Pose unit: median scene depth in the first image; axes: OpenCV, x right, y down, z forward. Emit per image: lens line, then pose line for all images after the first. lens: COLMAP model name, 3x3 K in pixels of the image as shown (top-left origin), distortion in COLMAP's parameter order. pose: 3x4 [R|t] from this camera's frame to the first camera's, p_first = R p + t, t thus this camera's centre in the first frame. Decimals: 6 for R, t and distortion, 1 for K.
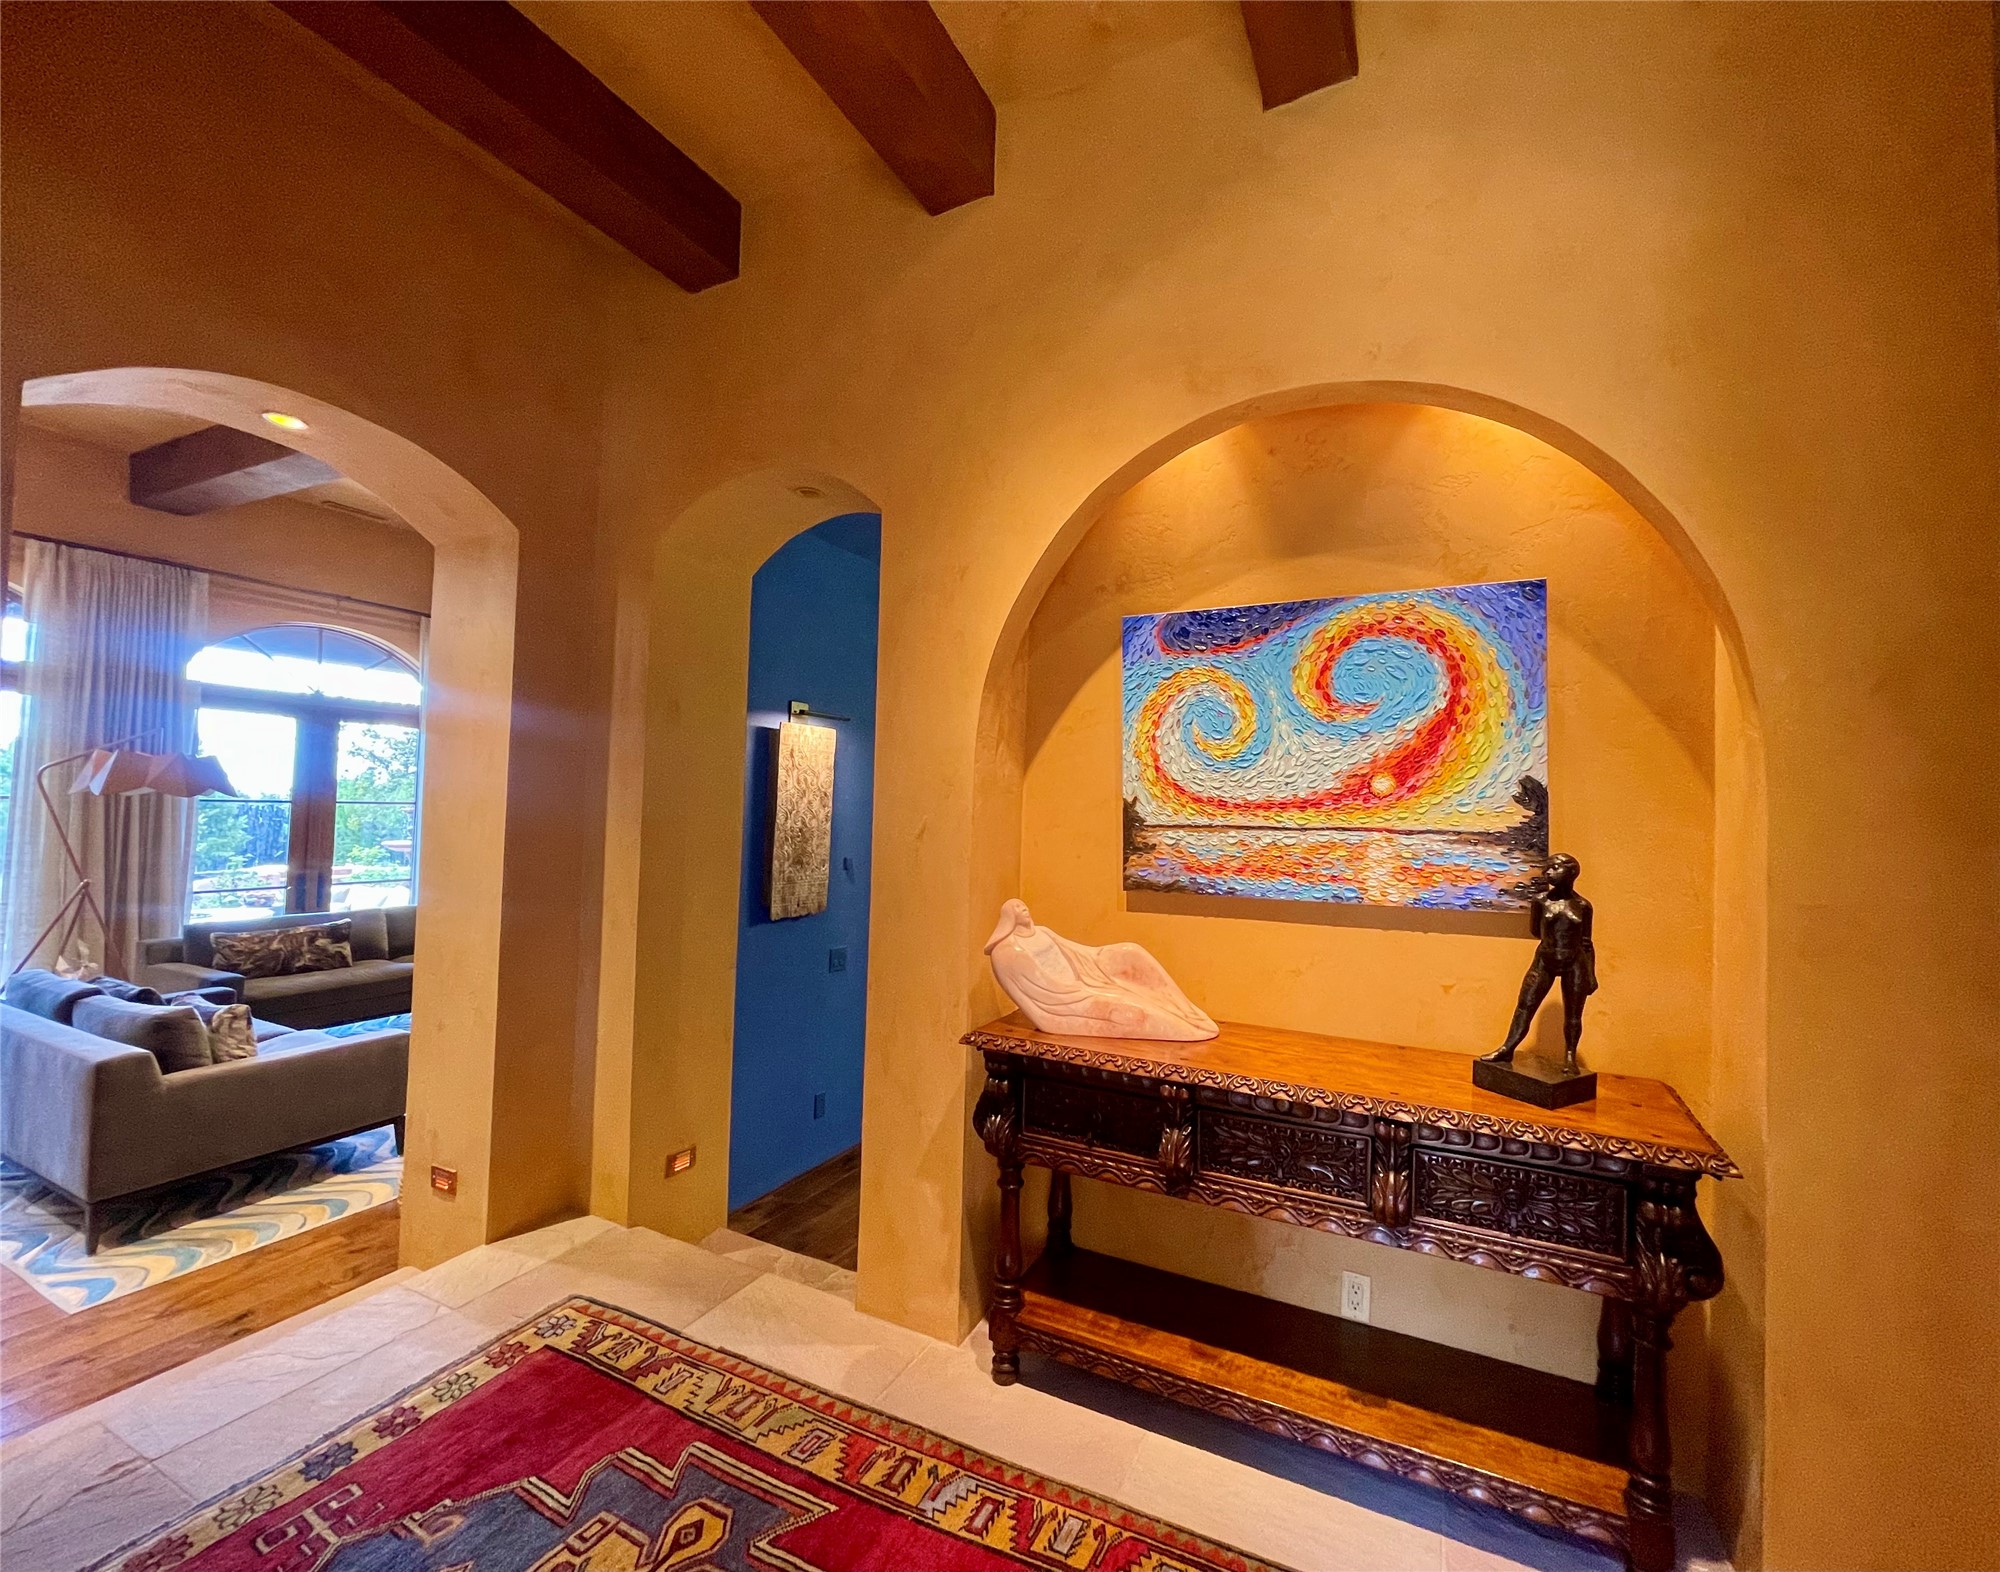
lens RADIAL K [[851.2, 0, 1072.6], [0, 851.2, 789.0], [0, 0, 1]] dist [-0.003981, -0.001887]
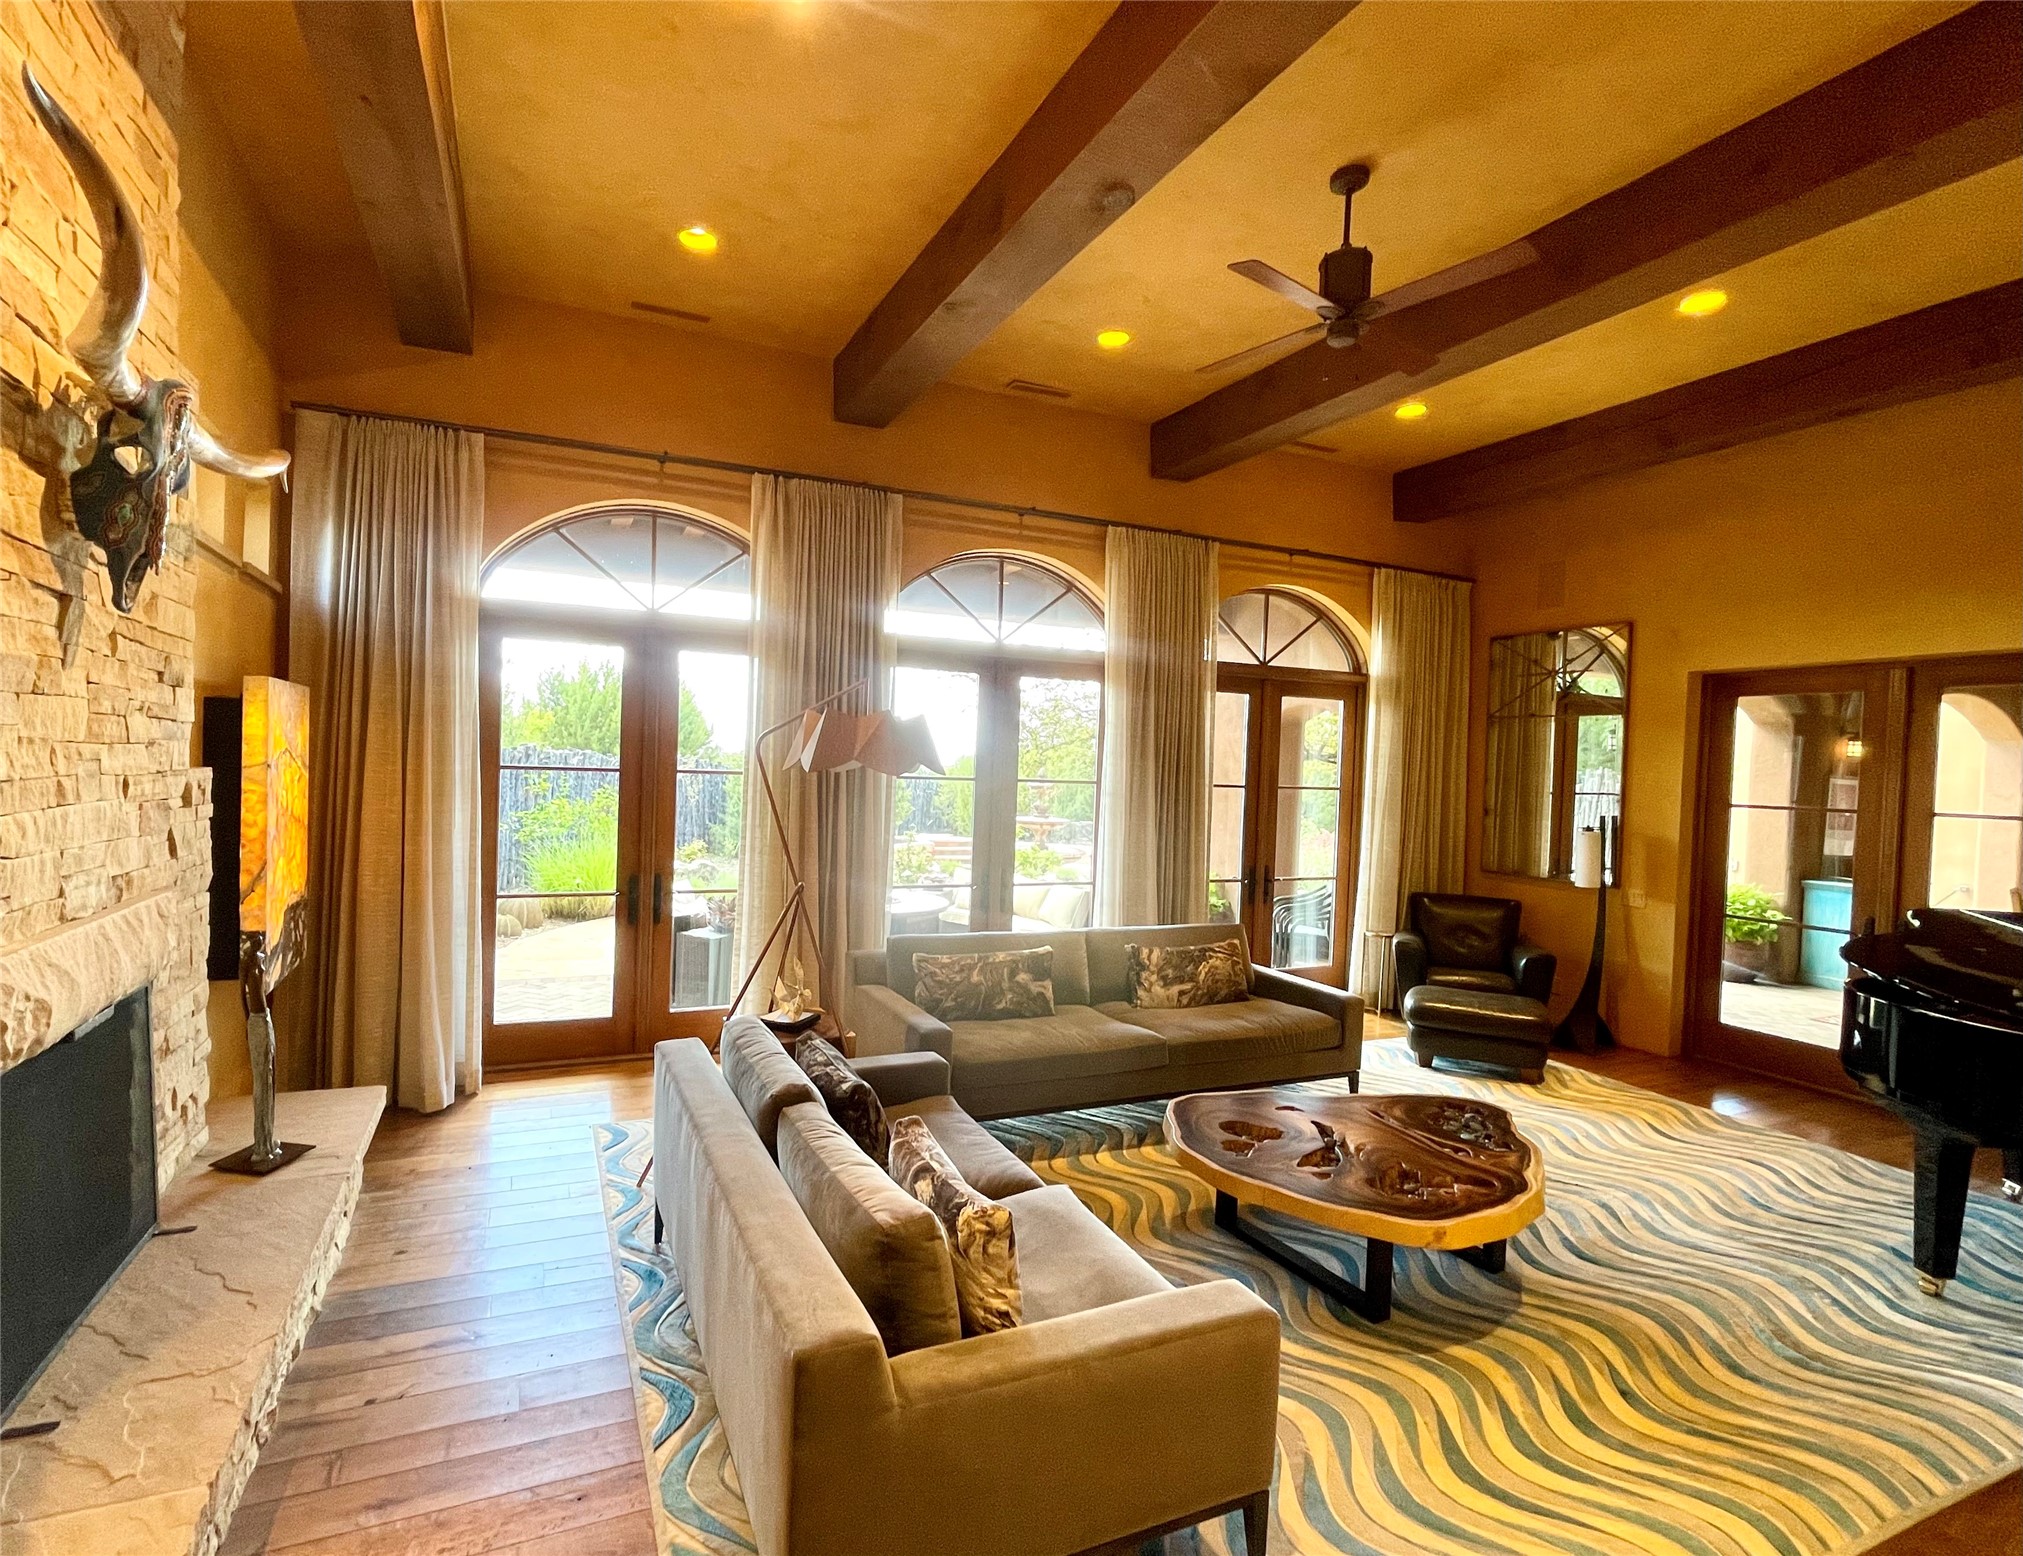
lens RADIAL K [[936.3, 0, 911.5], [0, 936.3, 783.9], [0, 0, 1]] dist [-0.001274, 0.000953]
pose [[0.725424, 0.010637, -0.688220, -0.429712], [0.005592, 0.999757, 0.021346, 0.000926], [0.688279, -0.019333, 0.725188, 0.381782]]
